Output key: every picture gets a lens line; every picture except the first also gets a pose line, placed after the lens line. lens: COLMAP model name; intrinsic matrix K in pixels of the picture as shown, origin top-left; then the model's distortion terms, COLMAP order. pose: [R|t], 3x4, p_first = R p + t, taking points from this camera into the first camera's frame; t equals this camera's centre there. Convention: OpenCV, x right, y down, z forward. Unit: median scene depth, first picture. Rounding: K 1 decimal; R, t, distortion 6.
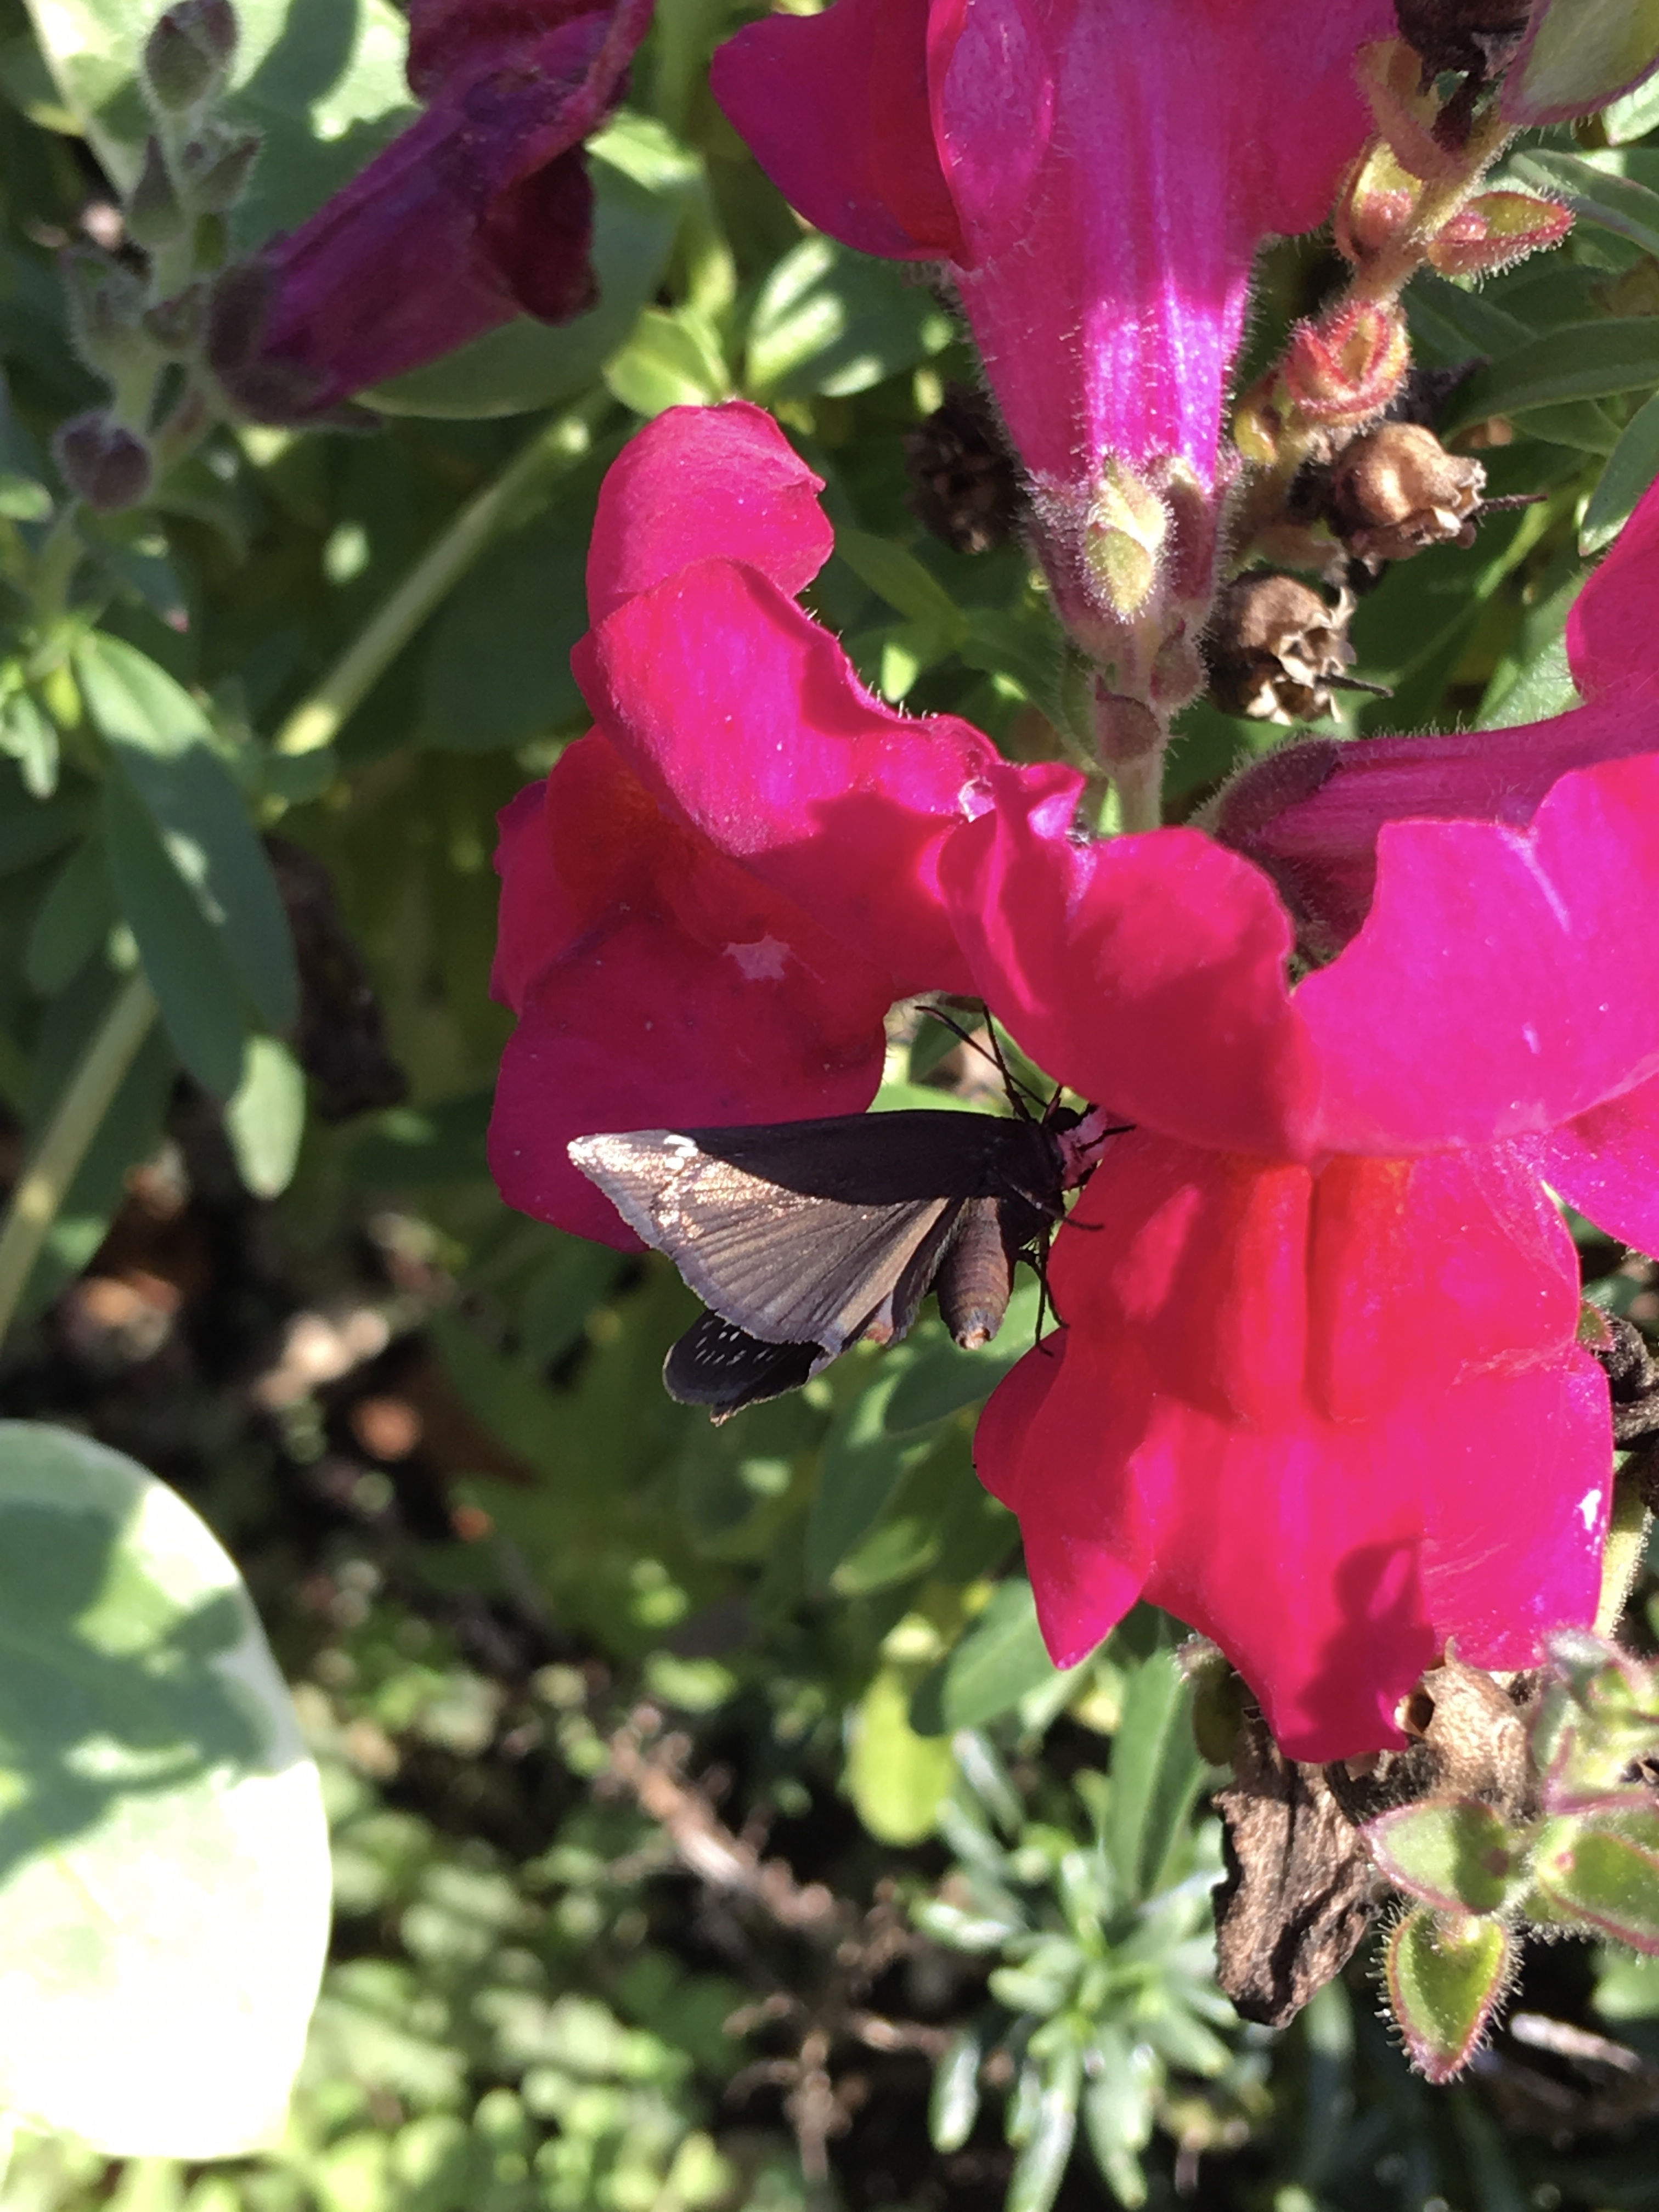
lens RADIAL K [[1893.7, 0, 829.5], [0, 1893.7, 1106.0], [0, 0, 1]] dist [0.089289, 0.000038]
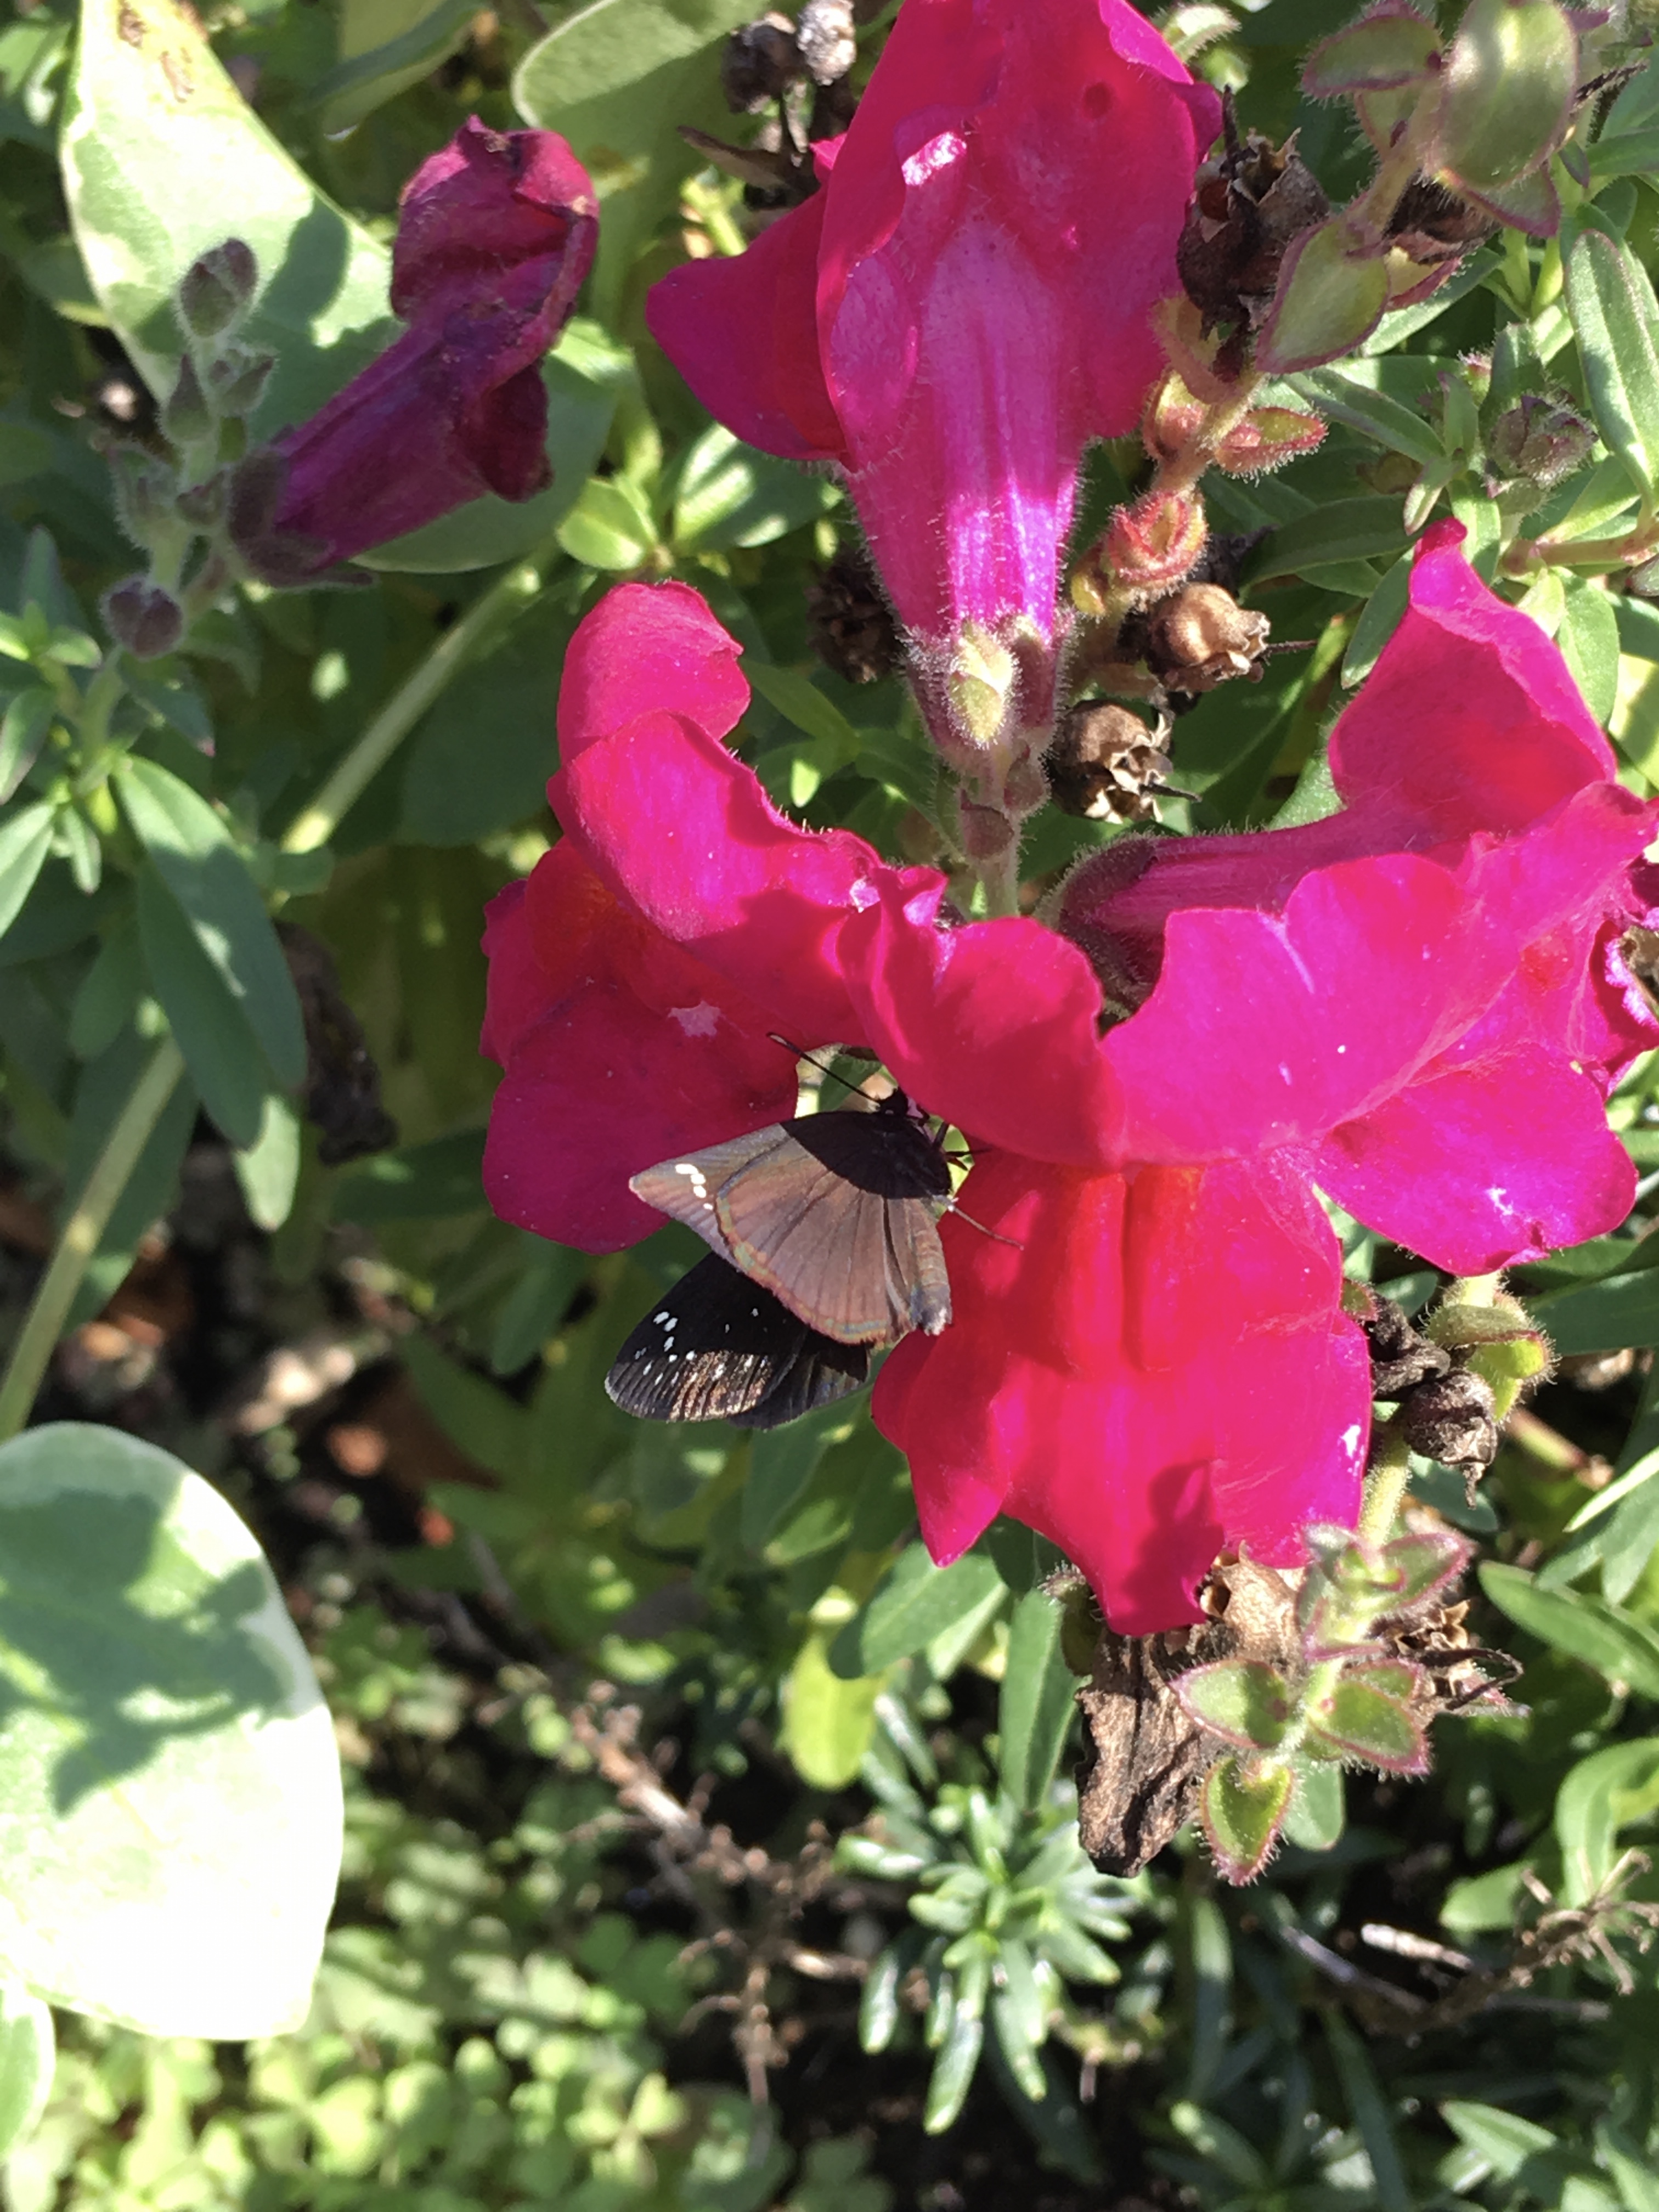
lens RADIAL K [[1892.4, 0, 784.2], [0, 1892.4, 1205.1], [0, 0, 1]] dist [-0.003787, -0.001856]
pose [[0.999728, -0.017956, 0.014886, 0.000317], [0.017579, 0.999532, 0.025052, 0.011796], [-0.015329, -0.024784, 0.999575, -0.213133]]
